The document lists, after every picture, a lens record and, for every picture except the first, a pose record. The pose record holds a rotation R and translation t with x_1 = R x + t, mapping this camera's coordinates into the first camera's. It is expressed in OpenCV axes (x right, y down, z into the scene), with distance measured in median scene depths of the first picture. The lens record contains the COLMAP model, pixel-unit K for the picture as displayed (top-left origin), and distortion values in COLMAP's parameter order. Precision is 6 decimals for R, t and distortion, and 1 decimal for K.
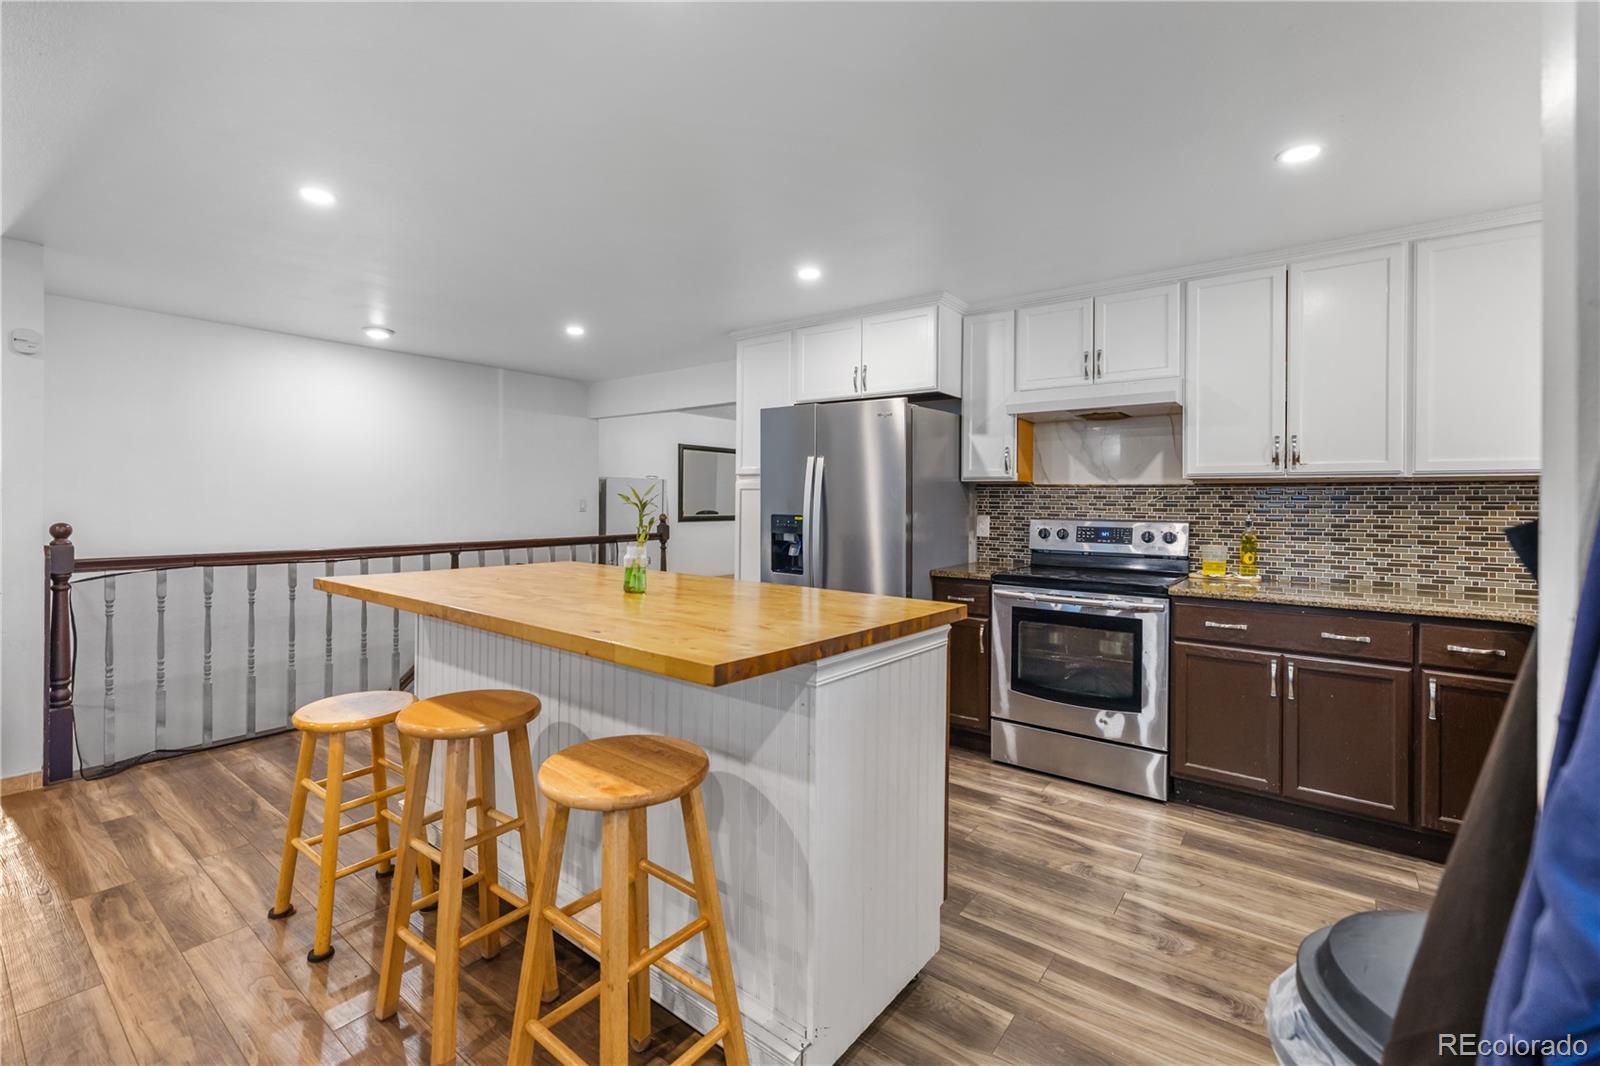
lens RADIAL K [[688.3, 0, 786.0], [0, 688.3, 497.6], [0, 0, 1]] dist [0.001191, 0.000738]
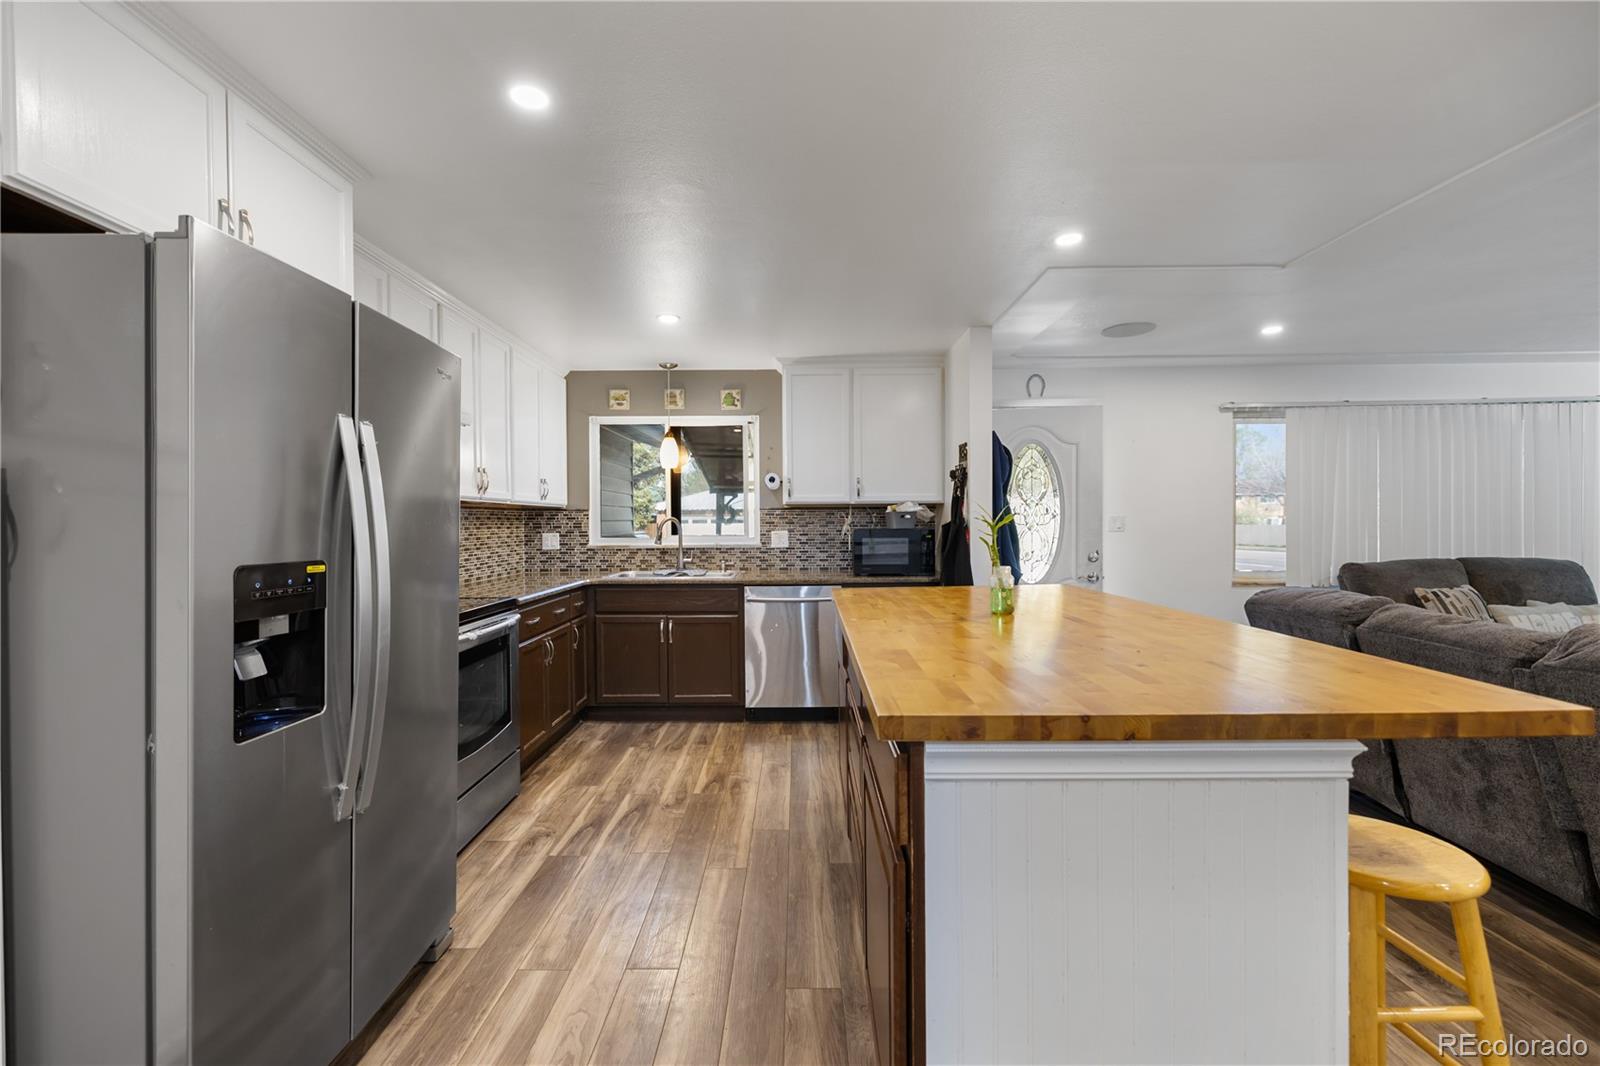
lens RADIAL K [[688.3, 0, 784.9], [0, 688.3, 521.5], [0, 0, 1]] dist [0.001191, 0.000738]
pose [[-0.612405, -0.001664, 0.790543, -0.525318], [-0.000282, 0.999998, 0.001886, 0.004361], [-0.790544, 0.000932, -0.612404, 1.202894]]
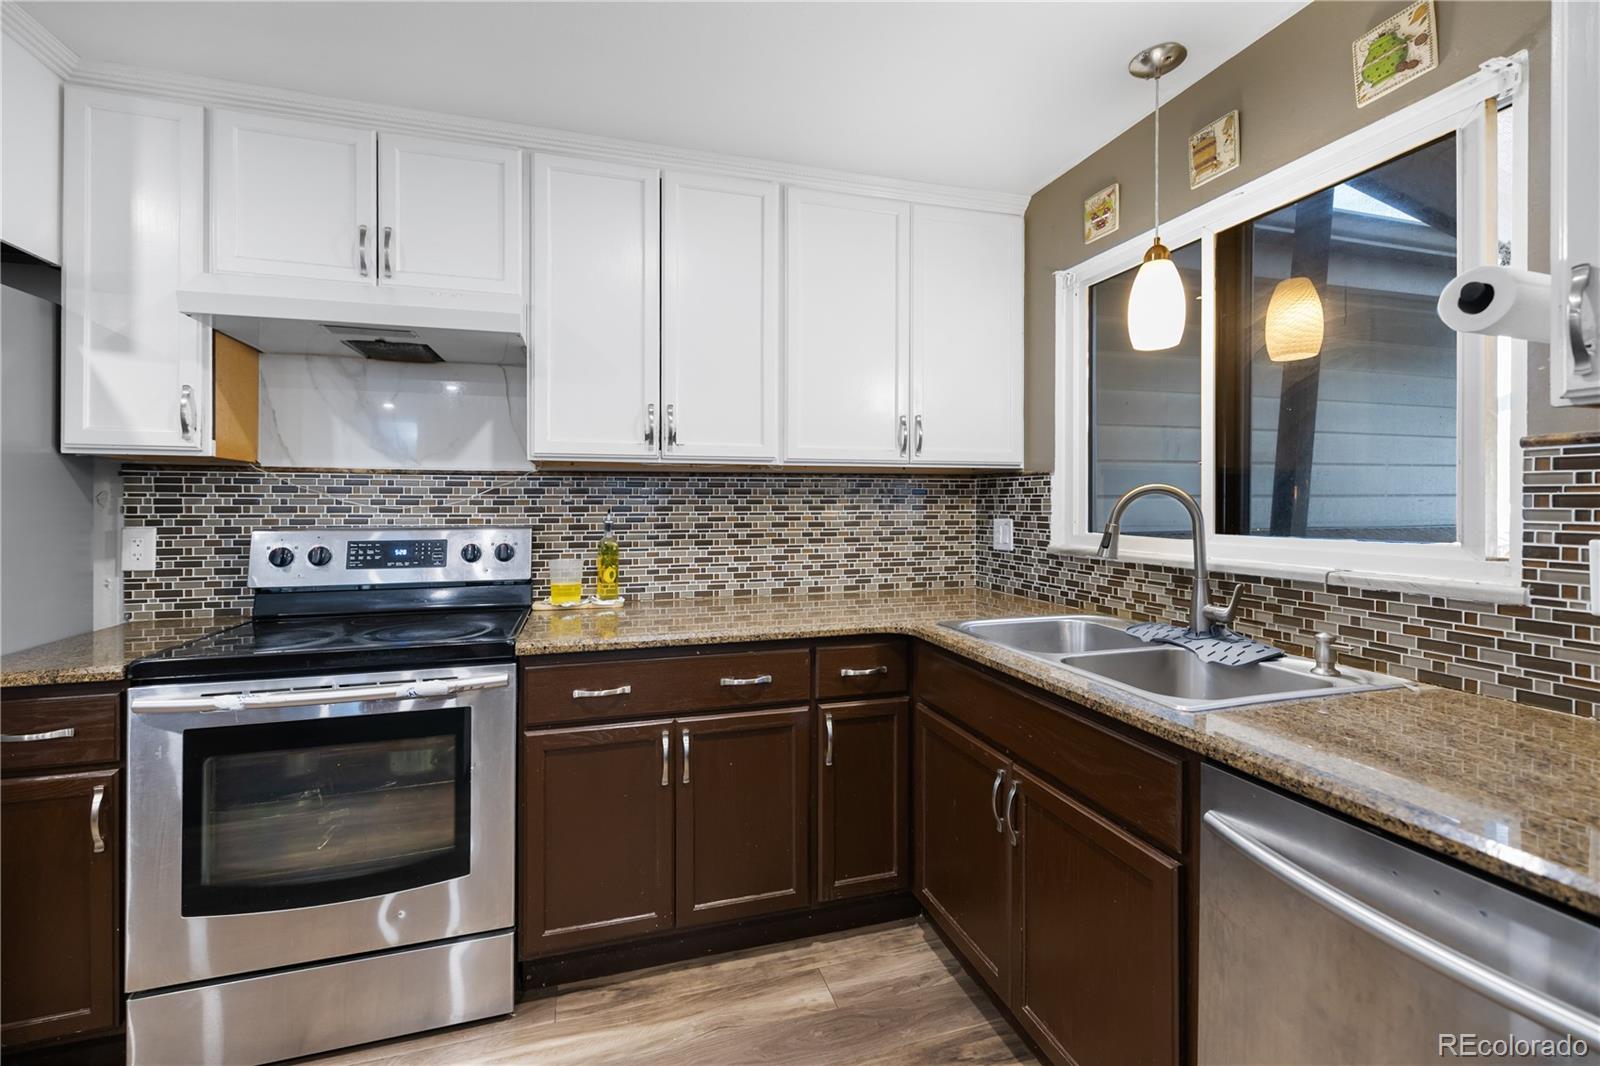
lens RADIAL K [[688.3, 0, 798.6], [0, 688.3, 500.7], [0, 0, 1]] dist [0.001191, 0.000738]
pose [[0.573789, -0.006314, 0.818979, 0.194668], [0.002509, 0.999979, 0.005951, 0.006760], [-0.819000, -0.001360, 0.573793, 0.421430]]
